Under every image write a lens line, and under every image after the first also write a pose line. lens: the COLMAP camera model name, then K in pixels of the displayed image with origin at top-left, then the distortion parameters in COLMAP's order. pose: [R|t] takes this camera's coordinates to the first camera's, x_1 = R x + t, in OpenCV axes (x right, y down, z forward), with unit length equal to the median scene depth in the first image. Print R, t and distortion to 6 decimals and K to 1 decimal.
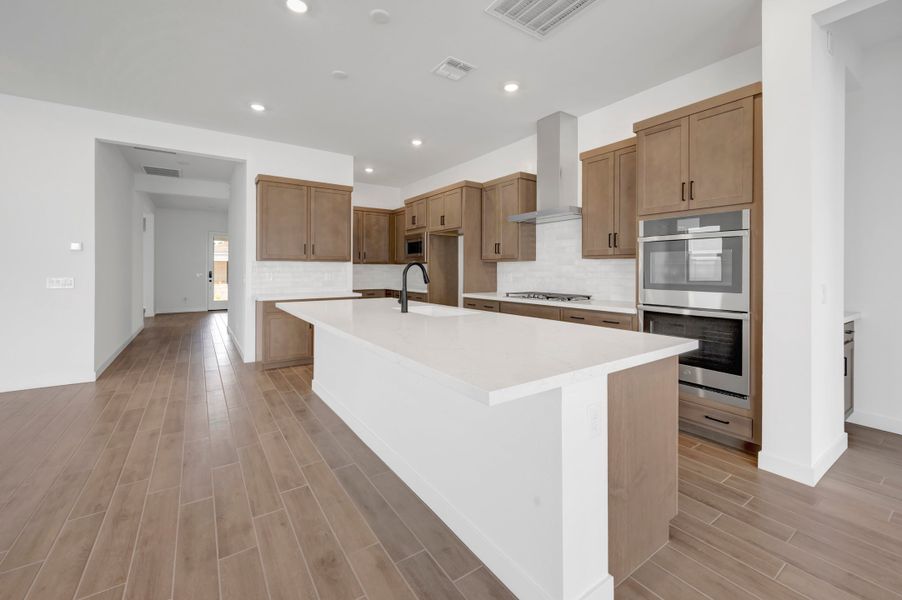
lens RADIAL K [[373.0, 0, 450.7], [0, 373.0, 268.7], [0, 0, 1]] dist [-0.000323, 0.000033]
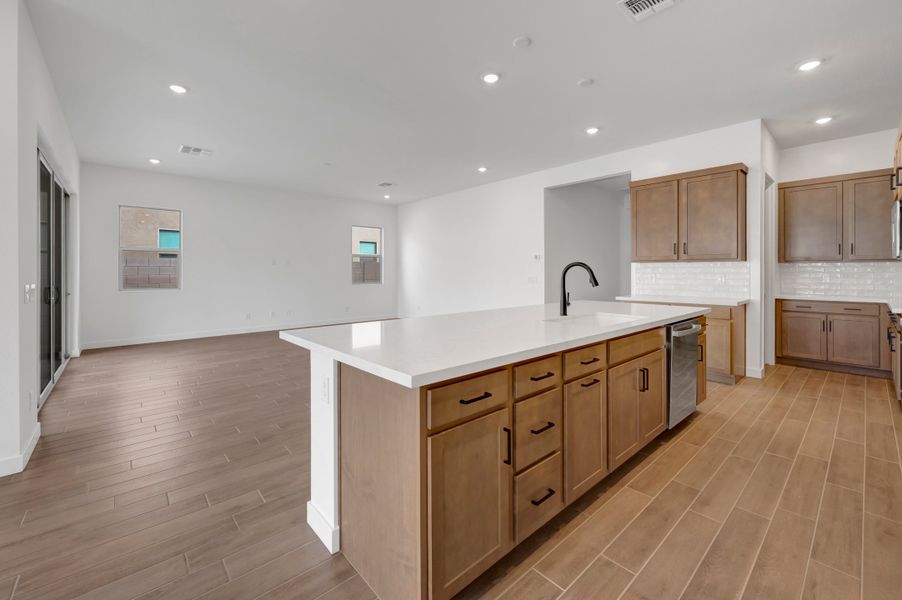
lens RADIAL K [[373.0, 0, 450.7], [0, 373.0, 268.7], [0, 0, 1]] dist [-0.000323, 0.000033]
pose [[0.129609, -0.008470, -0.991529, 0.563178], [0.004224, 0.999959, -0.007990, 0.002308], [0.991556, -0.003153, 0.129639, 0.413199]]
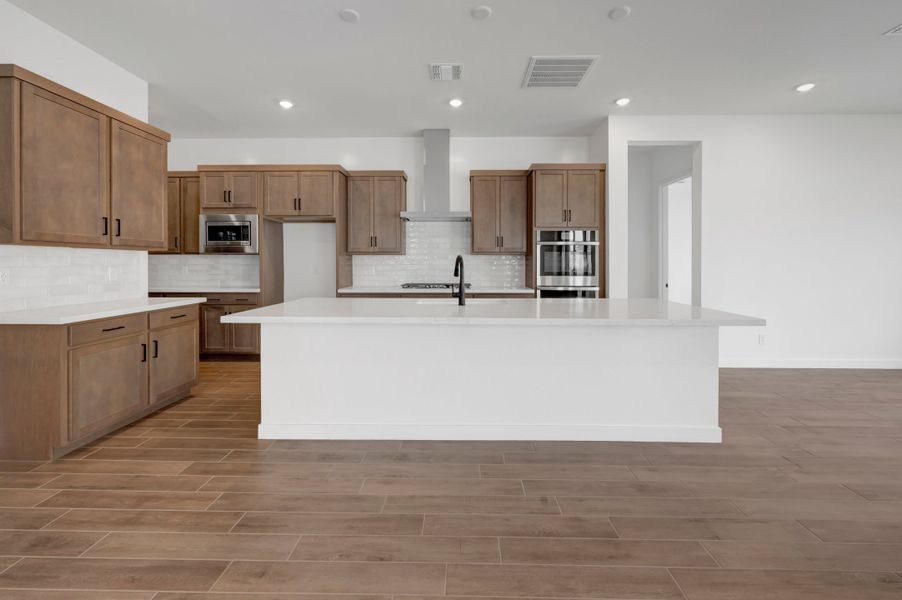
lens RADIAL K [[373.7, 0, 454.0], [0, 373.7, 265.8], [0, 0, 1]] dist [-0.000181, -0.000048]
pose [[0.583911, -0.005930, 0.811796, -0.676753], [-0.003815, 0.999942, 0.010048, -0.000571], [-0.811809, -0.008964, 0.583855, 0.297235]]
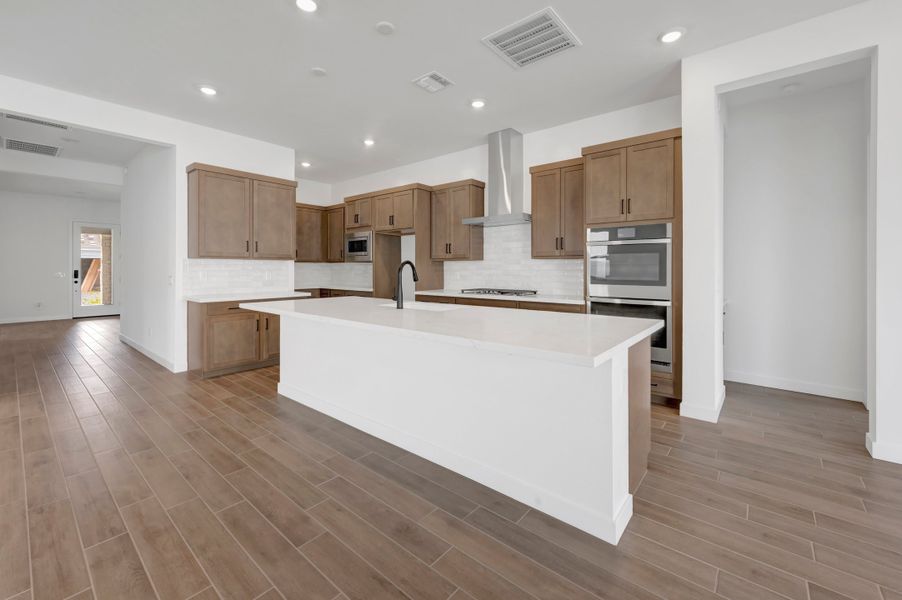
lens RADIAL K [[373.0, 0, 450.7], [0, 373.0, 268.7], [0, 0, 1]] dist [-0.000323, 0.000033]
pose [[0.963446, -0.000266, 0.267903, -0.188908], [-0.000759, 0.999993, 0.003725, -0.000354], [-0.267902, -0.003792, 0.963439, -0.042641]]
